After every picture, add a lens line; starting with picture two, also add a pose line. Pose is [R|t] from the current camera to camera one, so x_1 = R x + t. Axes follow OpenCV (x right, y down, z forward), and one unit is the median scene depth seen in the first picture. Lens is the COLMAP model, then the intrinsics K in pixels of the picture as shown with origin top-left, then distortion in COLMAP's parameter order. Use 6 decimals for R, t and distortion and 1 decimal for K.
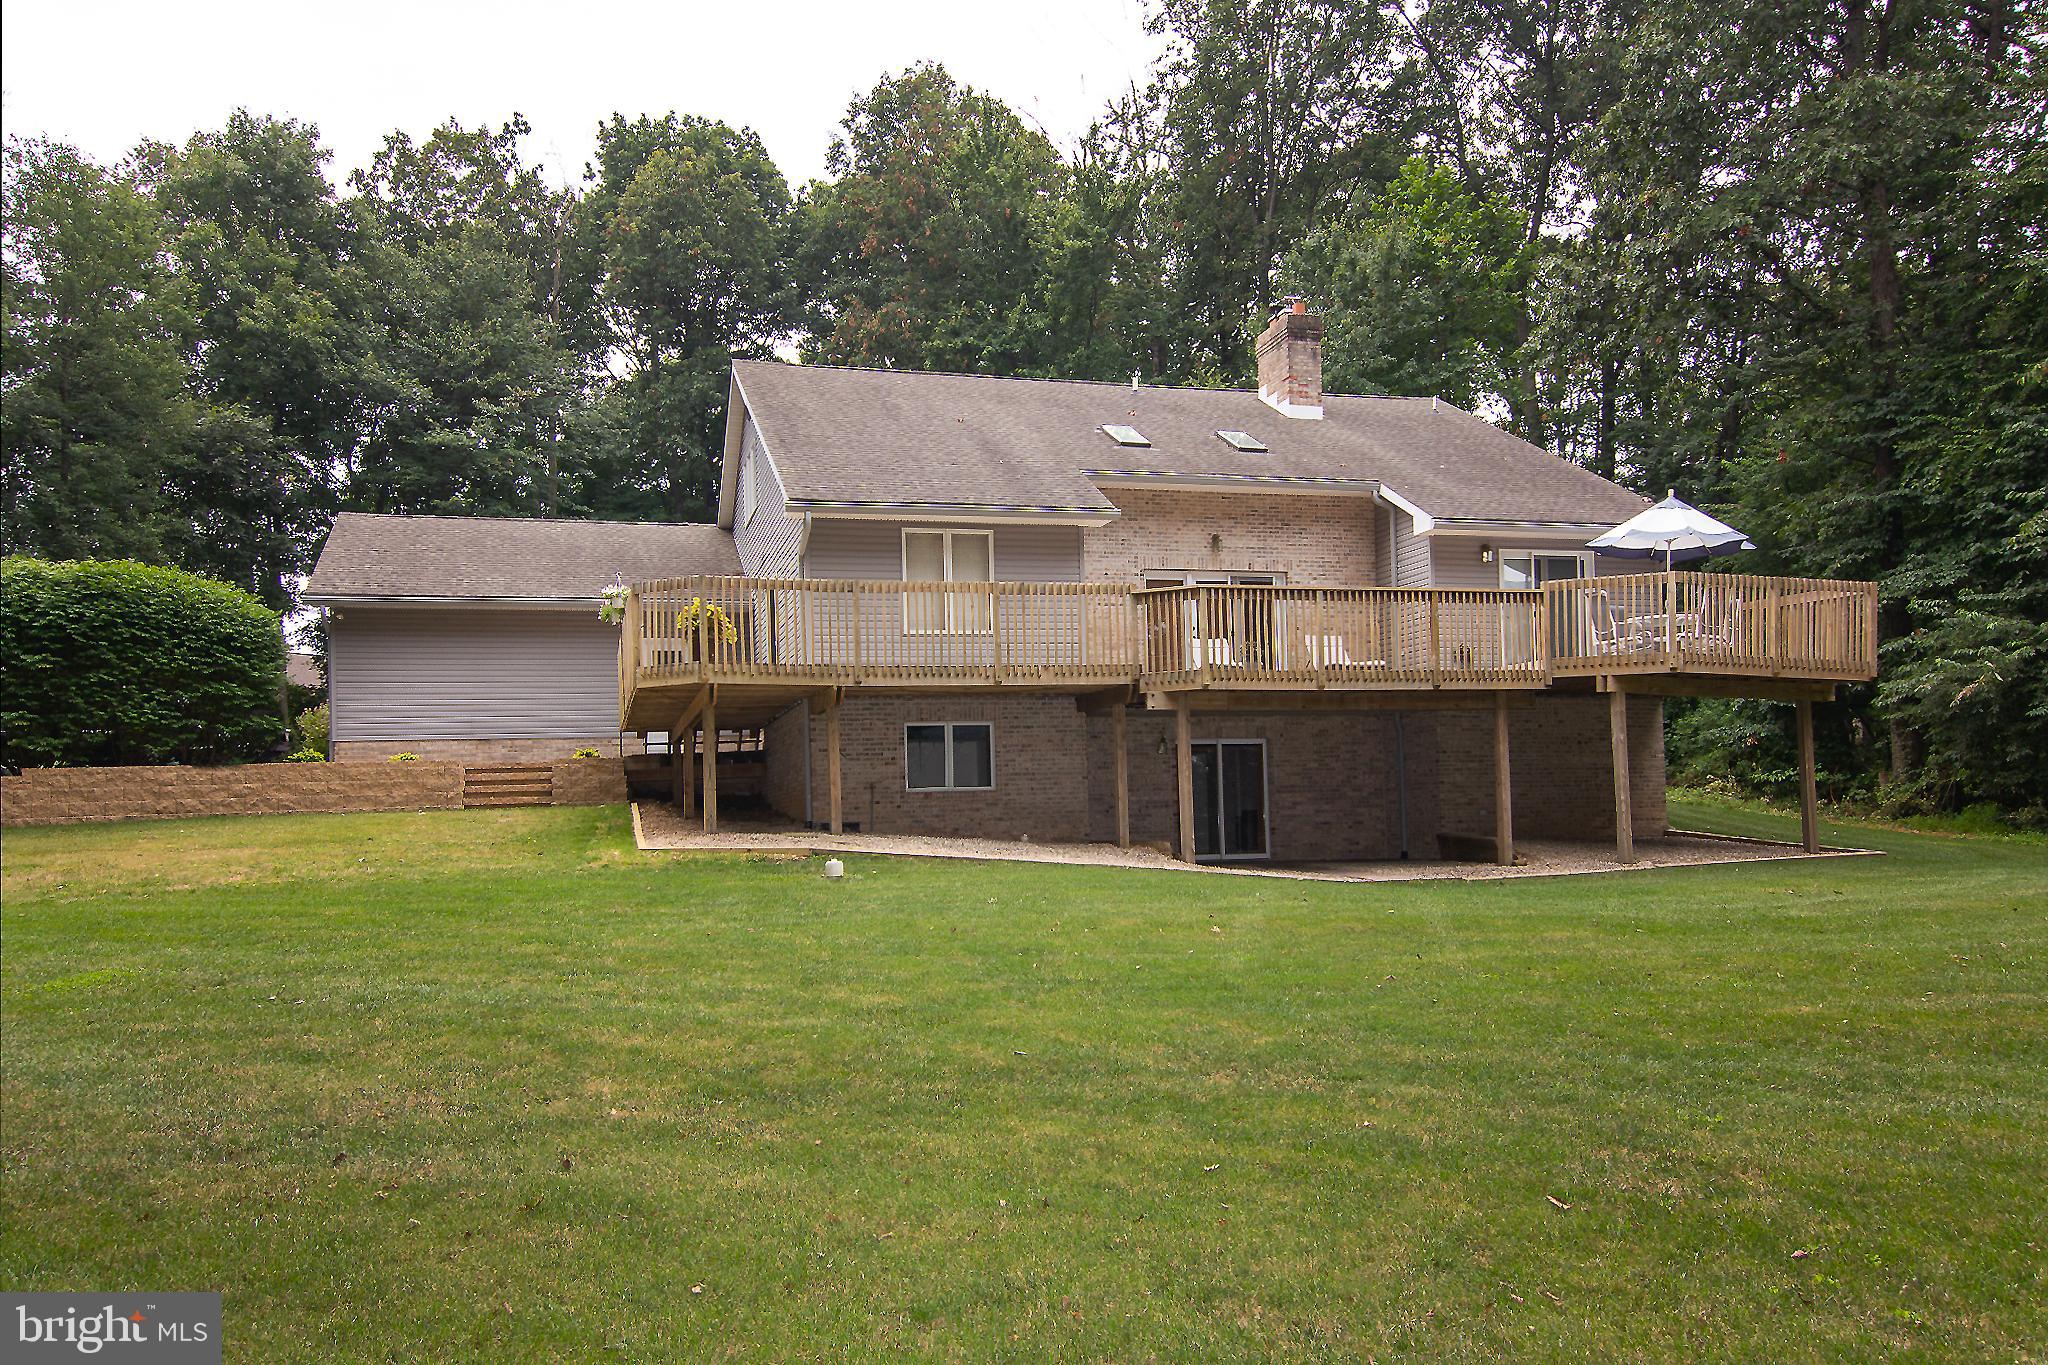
lens RADIAL K [[1565.6, 0, 1024.0], [0, 1565.6, 682.5], [0, 0, 1]] dist [0.004105, 0.003114]
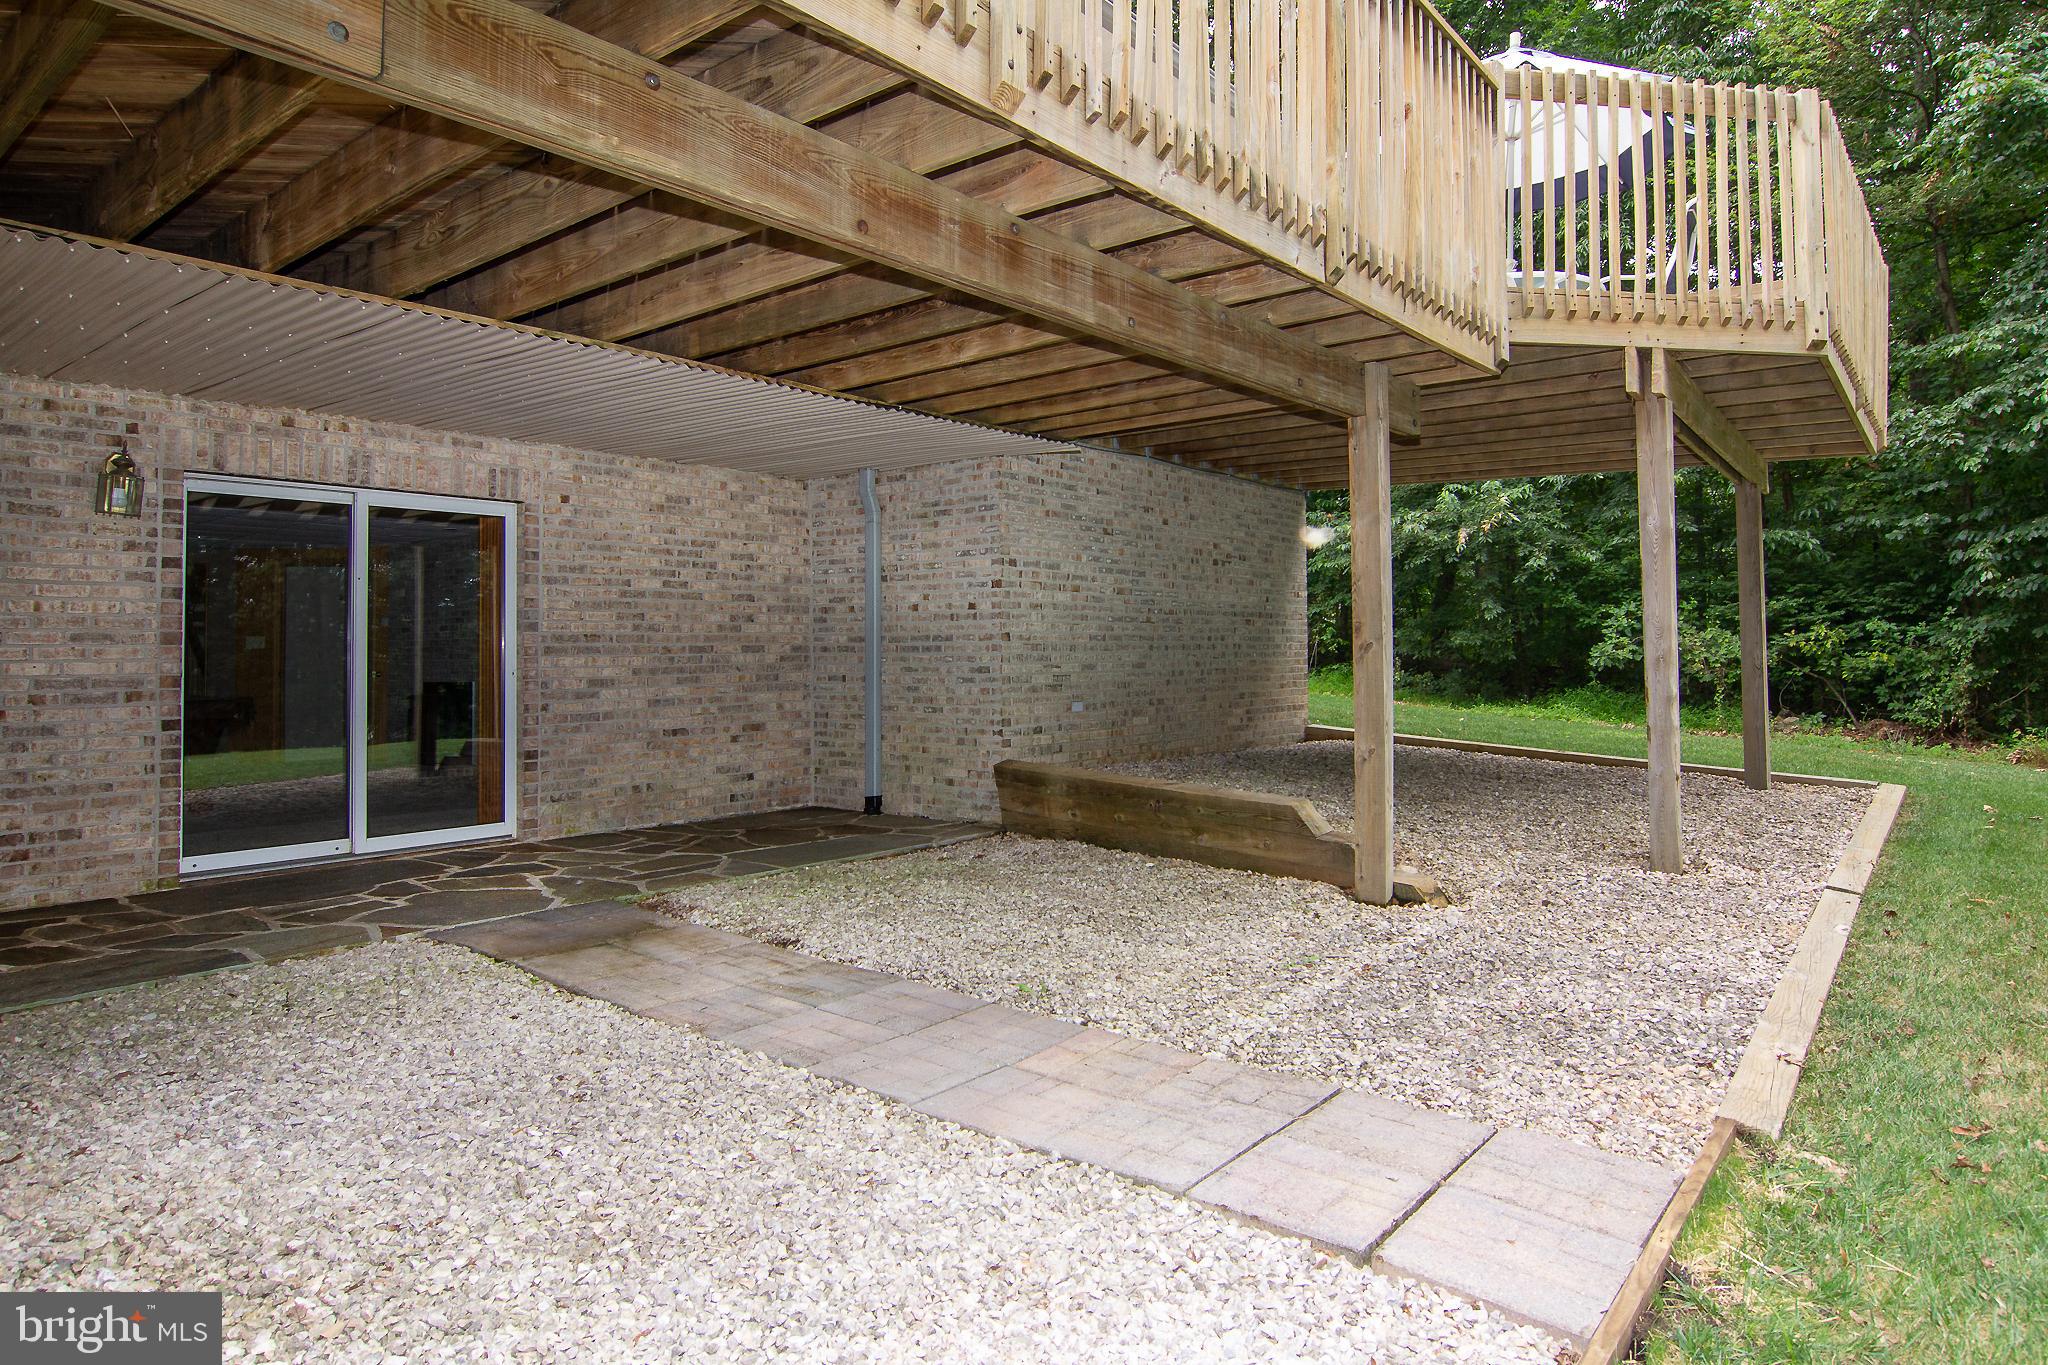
lens RADIAL K [[969.9, 0, 1025.8], [0, 969.9, 625.6], [0, 0, 1]] dist [0.000629, 0.000057]
pose [[0.763927, 0.027805, 0.644703, 0.101700], [-0.063441, 0.997467, 0.032154, 0.049648], [-0.642176, -0.065464, 0.763757, 0.758375]]
